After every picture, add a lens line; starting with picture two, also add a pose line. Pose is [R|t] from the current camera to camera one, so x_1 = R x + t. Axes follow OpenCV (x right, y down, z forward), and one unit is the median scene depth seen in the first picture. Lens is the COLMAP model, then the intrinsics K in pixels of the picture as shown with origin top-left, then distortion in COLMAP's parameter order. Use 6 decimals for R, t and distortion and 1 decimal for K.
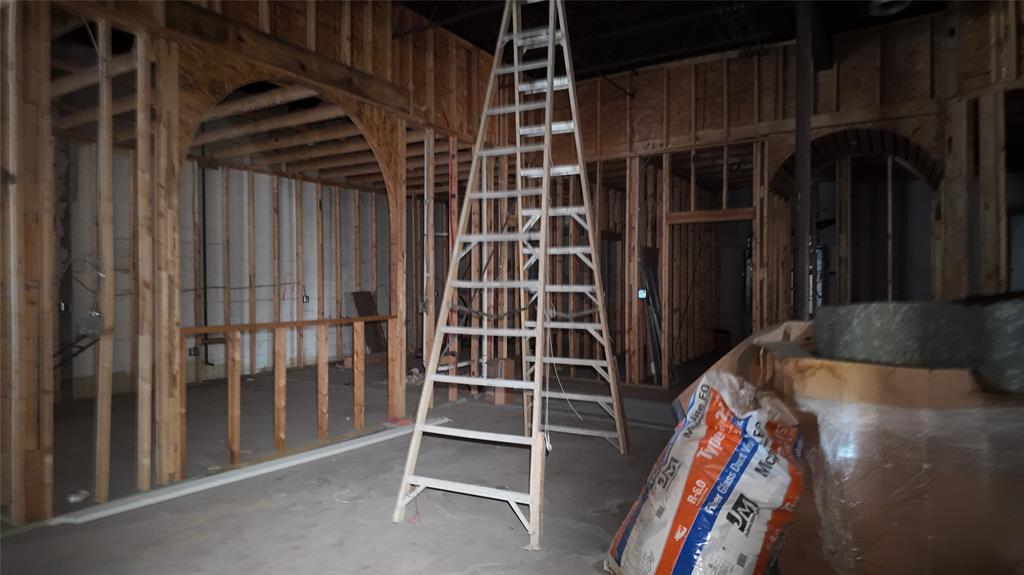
lens RADIAL K [[607.2, 0, 512.0], [0, 607.2, 287.5], [0, 0, 1]] dist [0.020851, -0.003658]
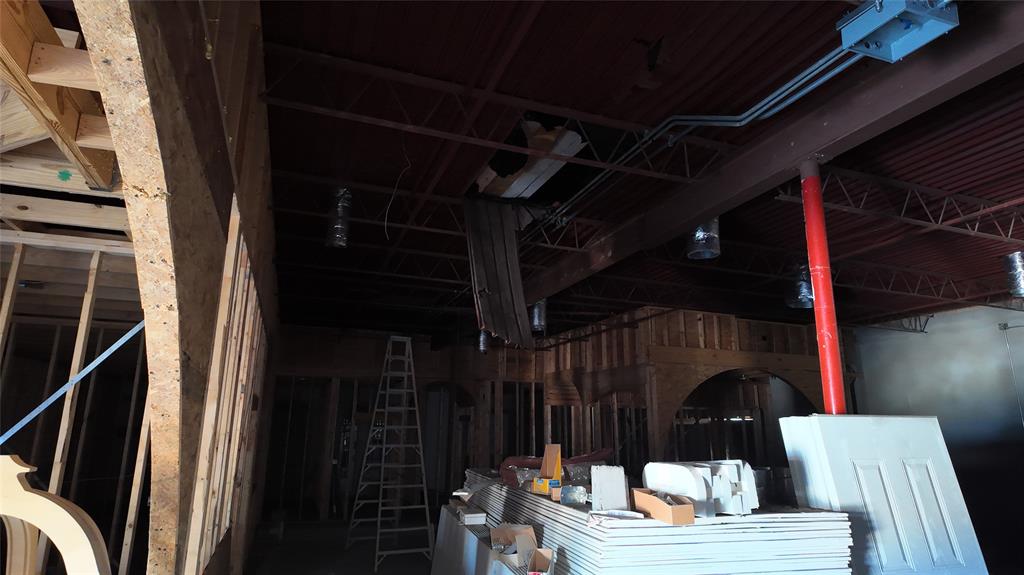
lens RADIAL K [[607.2, 0, 512.0], [0, 607.2, 287.5], [0, 0, 1]] dist [0.020851, -0.003658]
pose [[0.613935, 0.193565, 0.765256, -1.598627], [-0.004616, 0.970332, -0.241734, -0.097449], [-0.789343, 0.144877, 0.596614, -0.826661]]
